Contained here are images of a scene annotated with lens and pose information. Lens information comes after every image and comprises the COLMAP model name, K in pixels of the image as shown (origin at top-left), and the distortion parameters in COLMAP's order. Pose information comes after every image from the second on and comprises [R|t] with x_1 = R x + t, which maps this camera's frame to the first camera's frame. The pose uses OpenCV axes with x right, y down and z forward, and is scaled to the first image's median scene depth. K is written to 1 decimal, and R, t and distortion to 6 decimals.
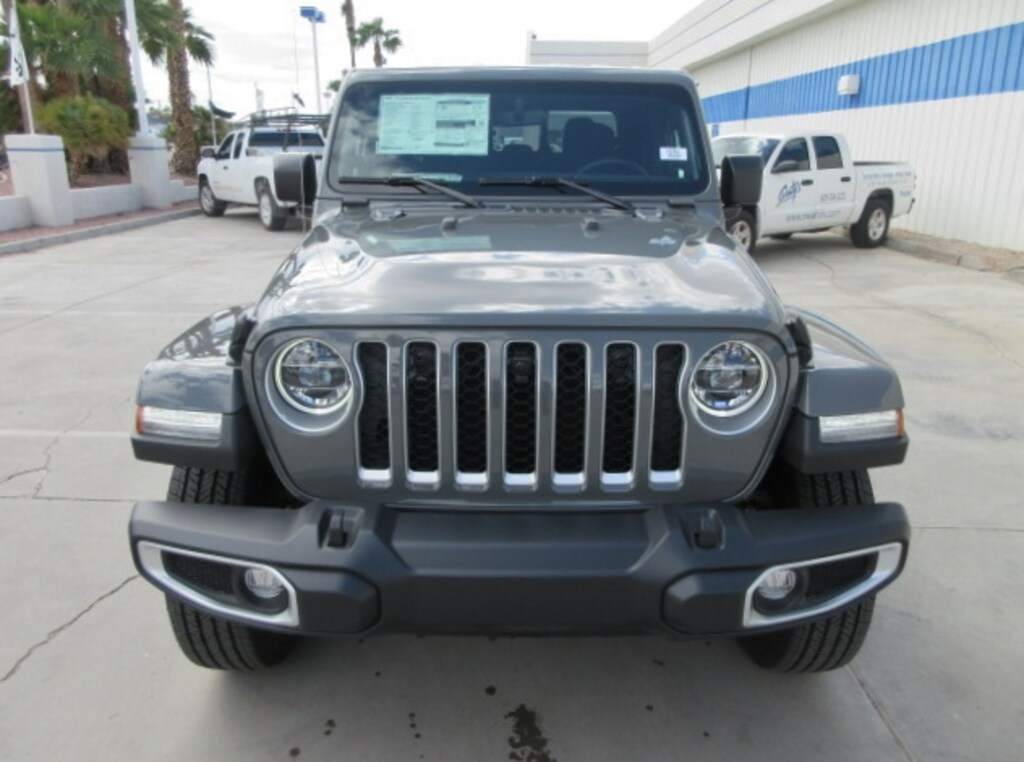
lens RADIAL K [[806.8, 0, 512.0], [0, 806.8, 381.0], [0, 0, 1]] dist [0.000079, -0.002220]
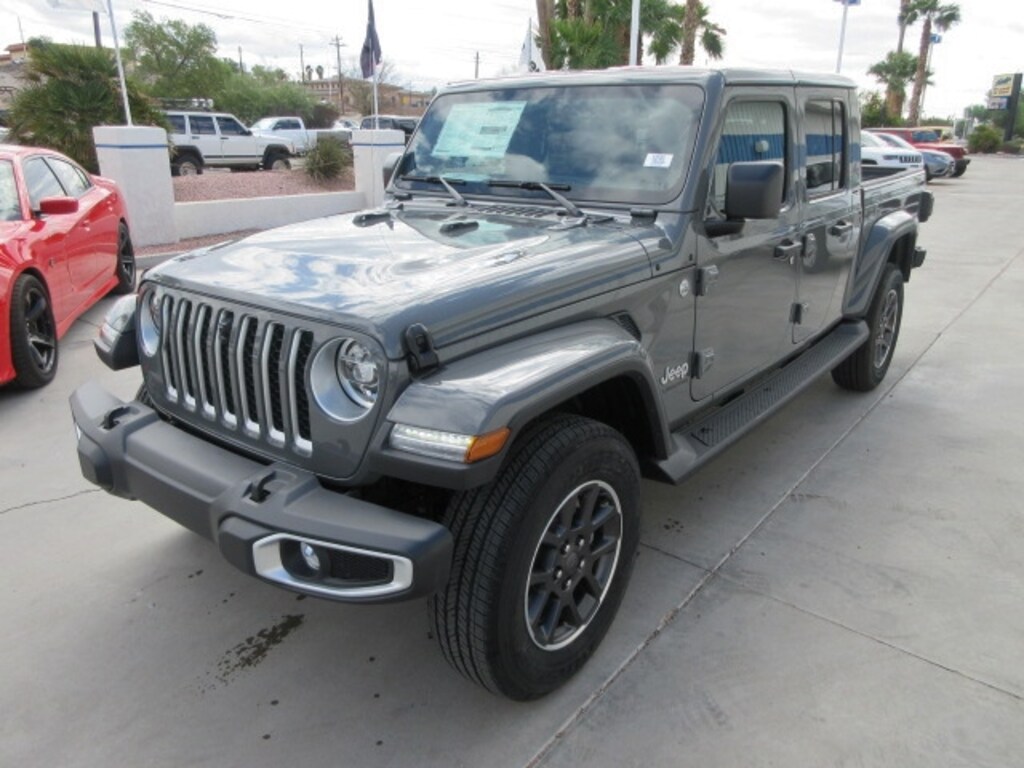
lens RADIAL K [[771.2, 0, 511.7], [0, 771.2, 365.5], [0, 0, 1]] dist [0.009332, 0.006286]
pose [[0.785051, 0.177572, -0.593433, 0.649291], [-0.170592, 0.982961, 0.068454, -0.074459], [0.595477, 0.047495, 0.801967, 0.170130]]
